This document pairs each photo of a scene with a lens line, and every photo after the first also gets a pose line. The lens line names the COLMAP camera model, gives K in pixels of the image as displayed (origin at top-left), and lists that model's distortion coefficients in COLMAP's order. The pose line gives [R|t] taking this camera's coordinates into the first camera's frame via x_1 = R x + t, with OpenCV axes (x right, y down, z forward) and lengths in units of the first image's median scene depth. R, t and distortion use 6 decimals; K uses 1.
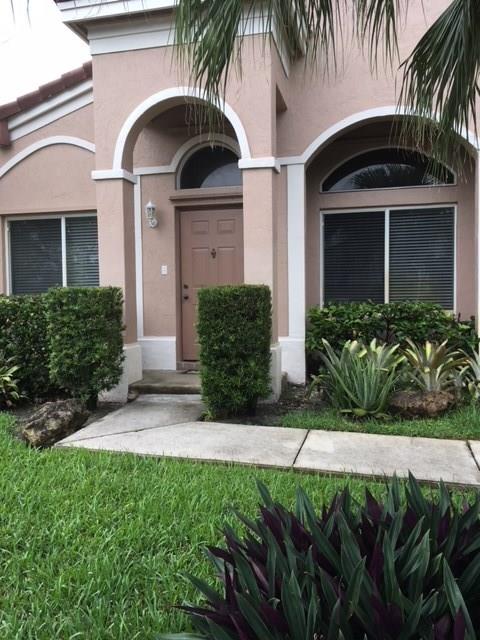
lens RADIAL K [[550.6, 0, 240.0], [0, 550.6, 320.0], [0, 0, 1]] dist [0.079506, -0.104804]
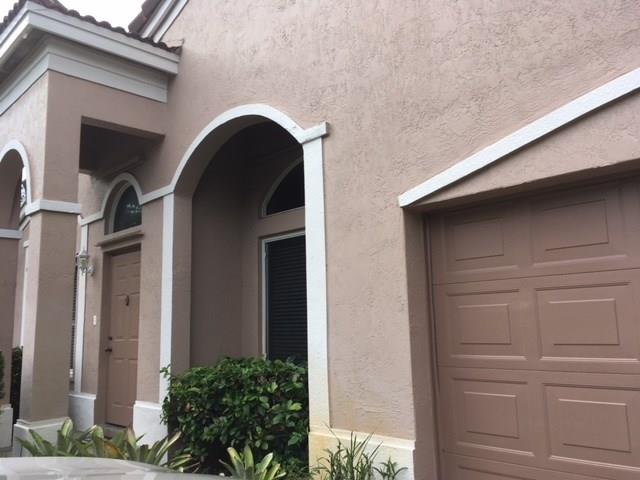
lens RADIAL K [[550.6, 0, 320.0], [0, 550.6, 240.0], [0, 0, 1]] dist [0.079506, -0.104804]
pose [[0.857590, -0.095599, -0.505372, 0.677897], [0.005146, 0.984120, -0.177428, -0.055862], [0.514309, 0.149560, 0.844463, 0.385331]]
